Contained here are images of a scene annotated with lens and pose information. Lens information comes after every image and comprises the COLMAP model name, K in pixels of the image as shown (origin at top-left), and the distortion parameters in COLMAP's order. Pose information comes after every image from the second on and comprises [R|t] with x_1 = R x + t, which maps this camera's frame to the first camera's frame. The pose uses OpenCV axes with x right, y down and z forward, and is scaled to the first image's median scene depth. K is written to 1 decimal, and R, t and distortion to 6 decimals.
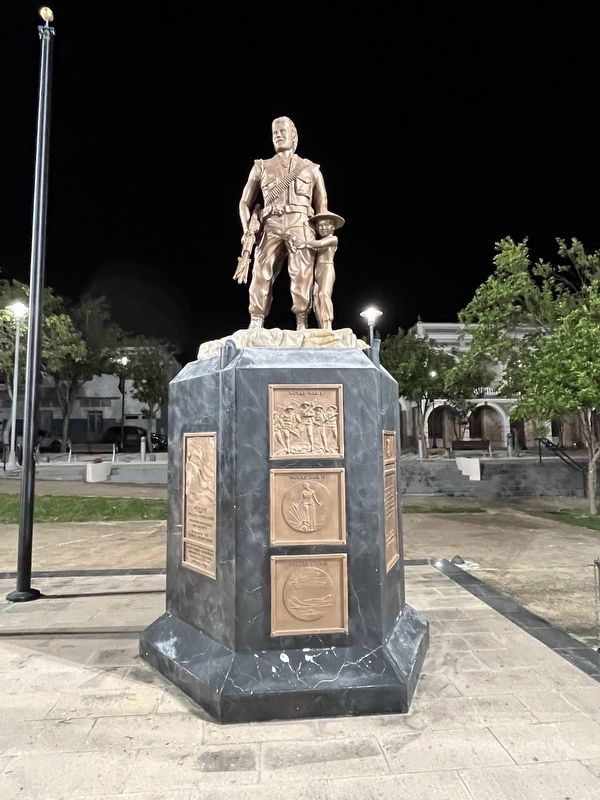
lens RADIAL K [[451.9, 0, 300.0], [0, 451.9, 400.0], [0, 0, 1]] dist [-0.002208, -0.000581]
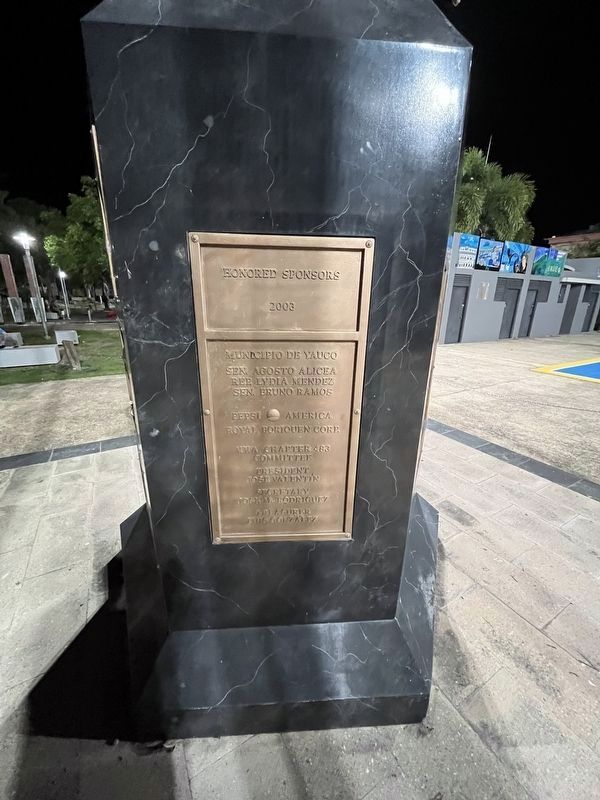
lens RADIAL K [[326.9, 0, 300.0], [0, 326.9, 400.0], [0, 0, 1]] dist [0.000326, -0.000088]
pose [[-0.421726, -0.271049, 0.865262, -0.083608], [-0.101474, 0.962388, 0.252016, 0.024308], [-0.901027, 0.018480, -0.433369, 0.207351]]
